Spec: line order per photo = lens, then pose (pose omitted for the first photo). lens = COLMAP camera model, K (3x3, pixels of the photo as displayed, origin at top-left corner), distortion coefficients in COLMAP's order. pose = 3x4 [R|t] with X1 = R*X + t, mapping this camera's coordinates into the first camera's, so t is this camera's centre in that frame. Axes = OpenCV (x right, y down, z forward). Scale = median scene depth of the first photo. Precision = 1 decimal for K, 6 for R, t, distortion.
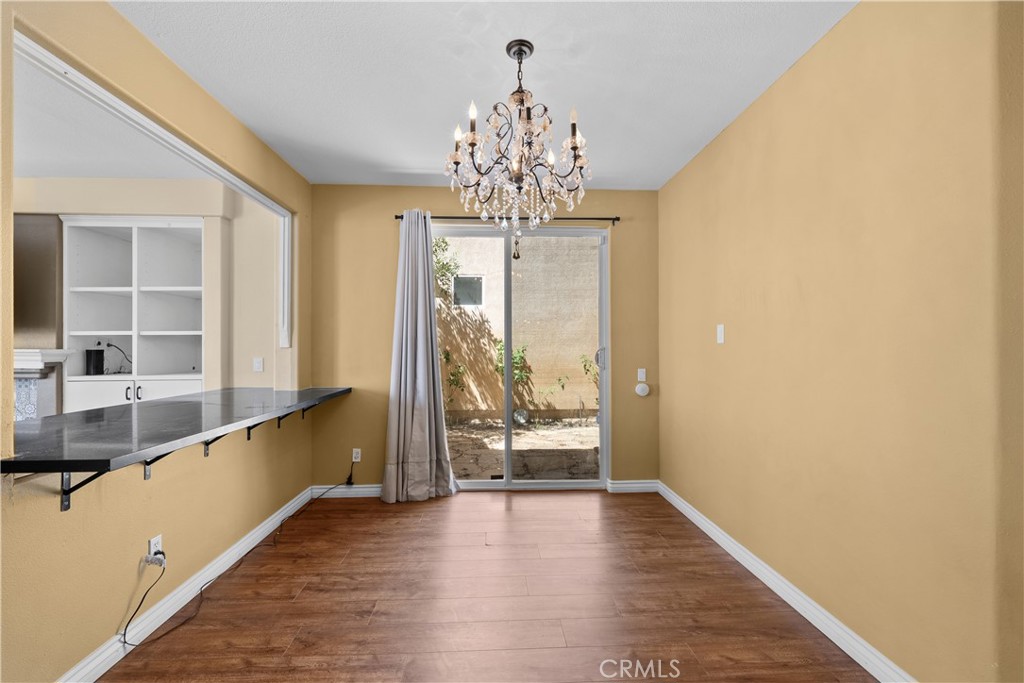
lens RADIAL K [[431.2, 0, 506.3], [0, 431.2, 345.1], [0, 0, 1]] dist [-0.004568, 0.001126]
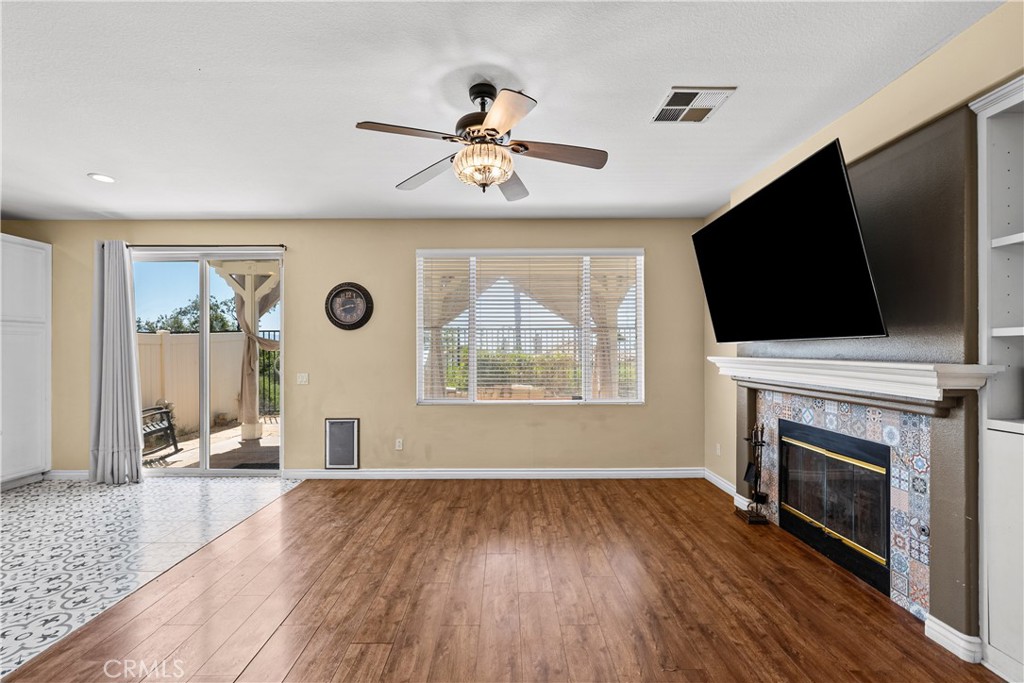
lens RADIAL K [[431.2, 0, 511.4], [0, 431.2, 348.6], [0, 0, 1]] dist [-0.004568, 0.001126]
pose [[-0.044894, -0.004025, -0.998984, -0.499514], [-0.000914, 0.999992, -0.003988, -0.006585], [0.998991, 0.000734, -0.044897, 0.471039]]
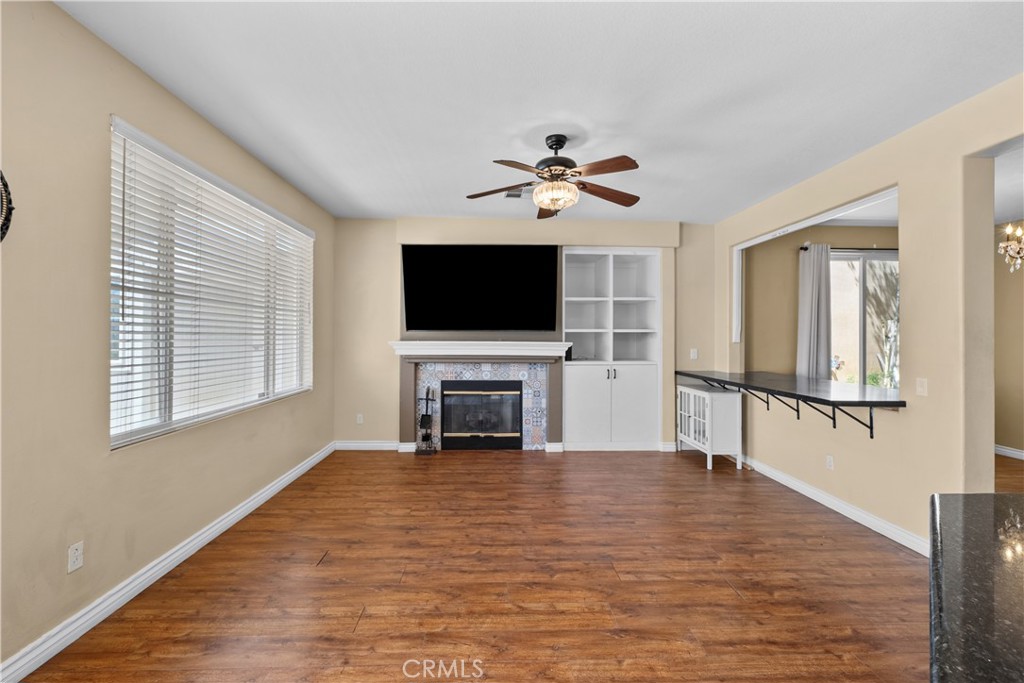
lens RADIAL K [[431.2, 0, 508.7], [0, 431.2, 334.7], [0, 0, 1]] dist [-0.004568, 0.001126]
pose [[0.999815, 0.006227, -0.018177, -1.183476], [-0.006379, 0.999945, -0.008284, -0.001529], [0.018125, 0.008398, 0.999800, -0.402150]]
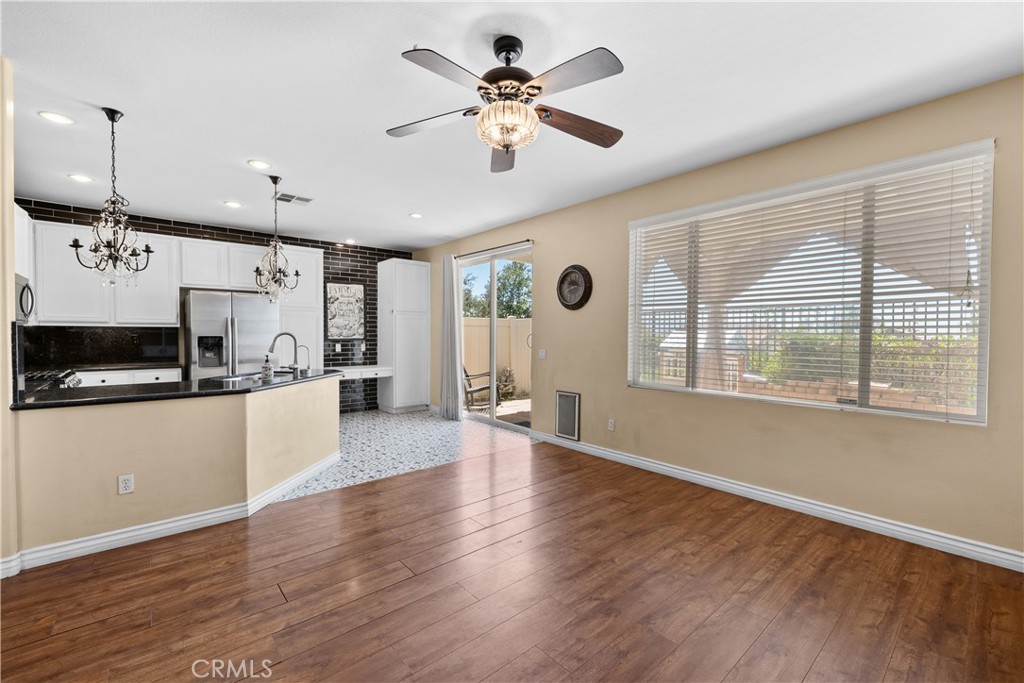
lens RADIAL K [[431.2, 0, 513.7], [0, 431.2, 341.9], [0, 0, 1]] dist [-0.004568, 0.001126]
pose [[-0.790353, 0.008474, -0.612593, -0.760265], [-0.006640, 0.999727, 0.022396, 0.005007], [0.612616, 0.021768, -0.790081, 0.873212]]
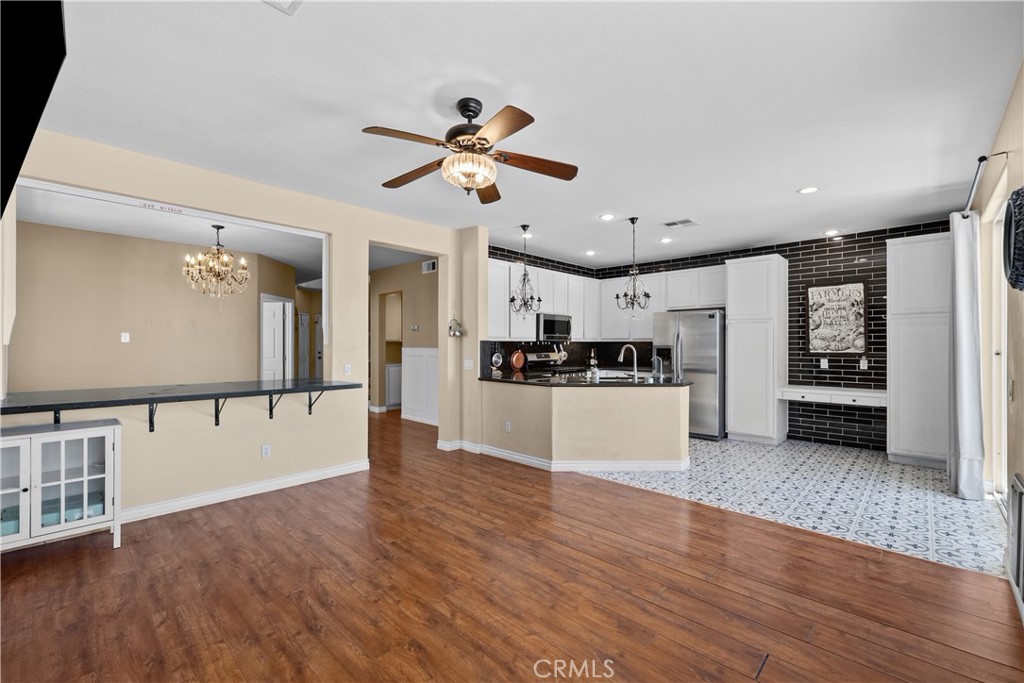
lens RADIAL K [[431.2, 0, 505.3], [0, 431.2, 343.9], [0, 0, 1]] dist [-0.004568, 0.001126]
pose [[-0.672776, 0.002169, 0.739843, -1.656513], [0.001550, 0.999998, -0.001522, 0.007014], [-0.739844, 0.000123, -0.672778, 0.821897]]
